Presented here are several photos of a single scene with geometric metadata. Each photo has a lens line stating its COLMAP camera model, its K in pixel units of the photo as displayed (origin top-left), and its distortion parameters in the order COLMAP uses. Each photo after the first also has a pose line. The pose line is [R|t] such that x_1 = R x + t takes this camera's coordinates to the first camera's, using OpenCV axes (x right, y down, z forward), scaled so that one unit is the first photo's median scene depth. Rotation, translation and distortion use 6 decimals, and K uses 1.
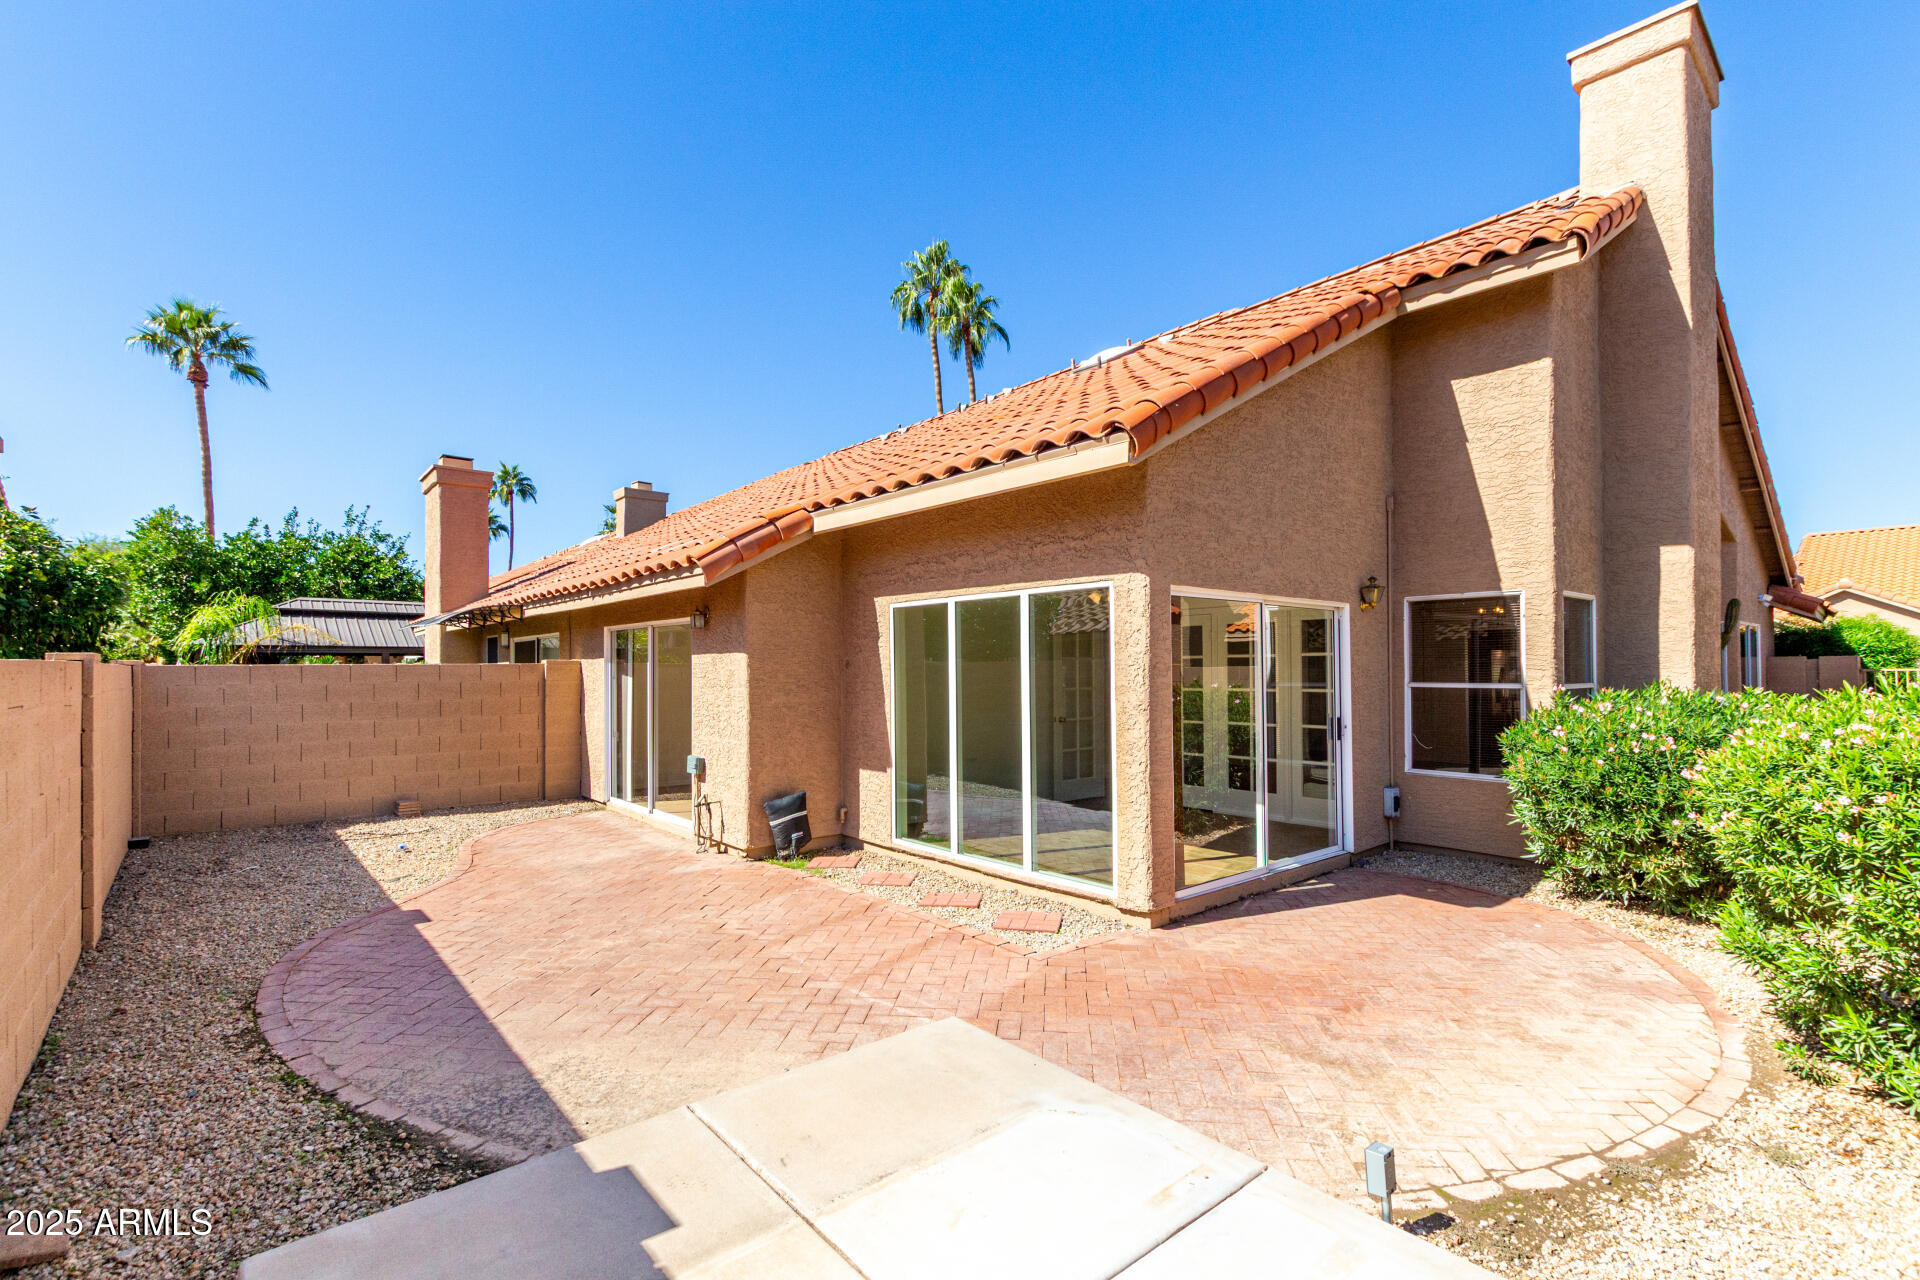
lens RADIAL K [[875.3, 0, 960.0], [0, 875.3, 640.0], [0, 0, 1]] dist [-0.004234, -0.000740]
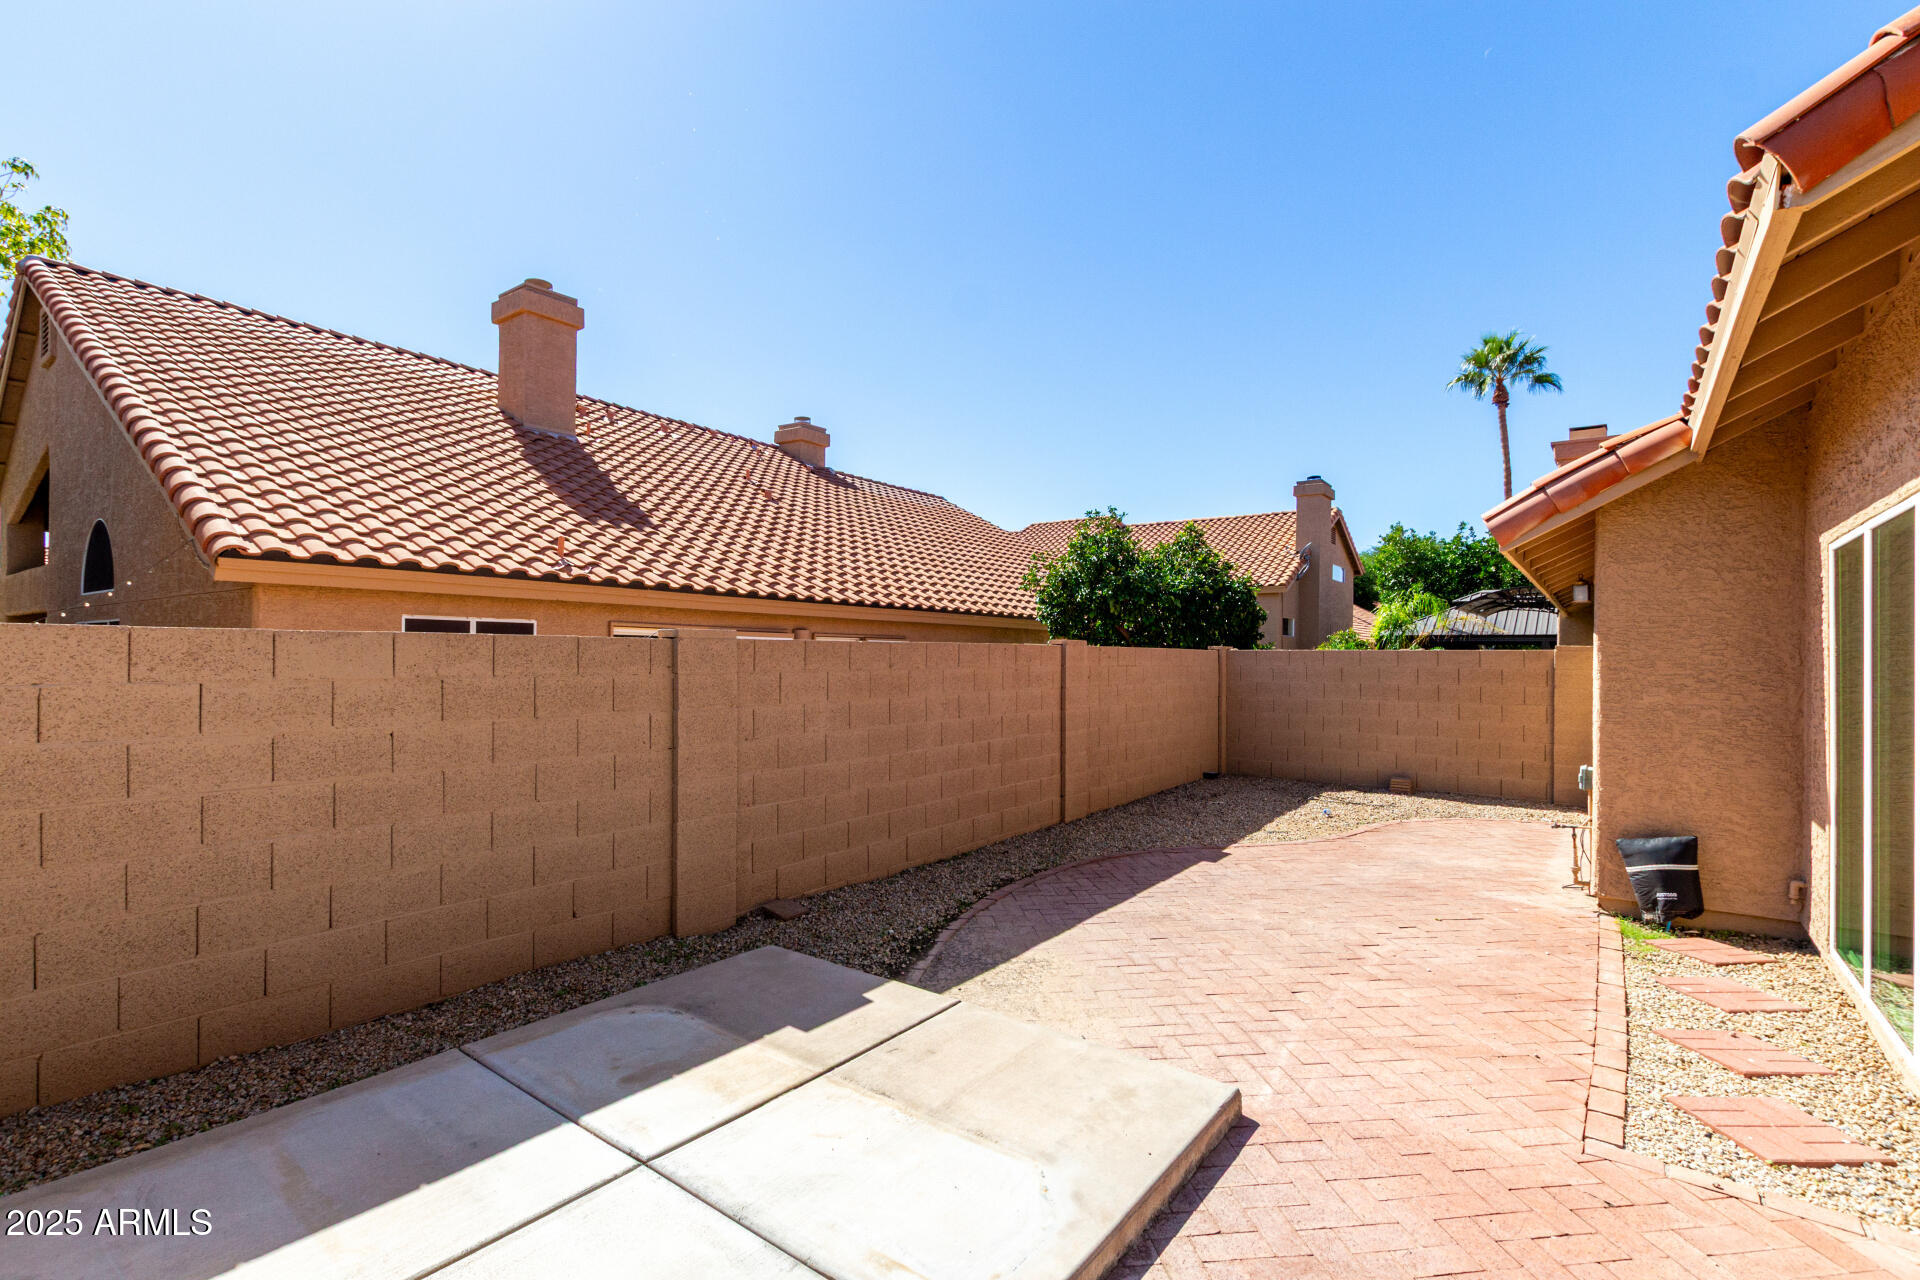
lens RADIAL K [[879.4, 0, 960.0], [0, 879.4, 640.0], [0, 0, 1]] dist [0.000480, -0.000195]
pose [[0.212738, -0.010546, -0.977052, 0.439071], [0.019570, 0.999787, -0.006530, 0.017734], [0.976913, -0.017732, 0.212899, 0.366116]]
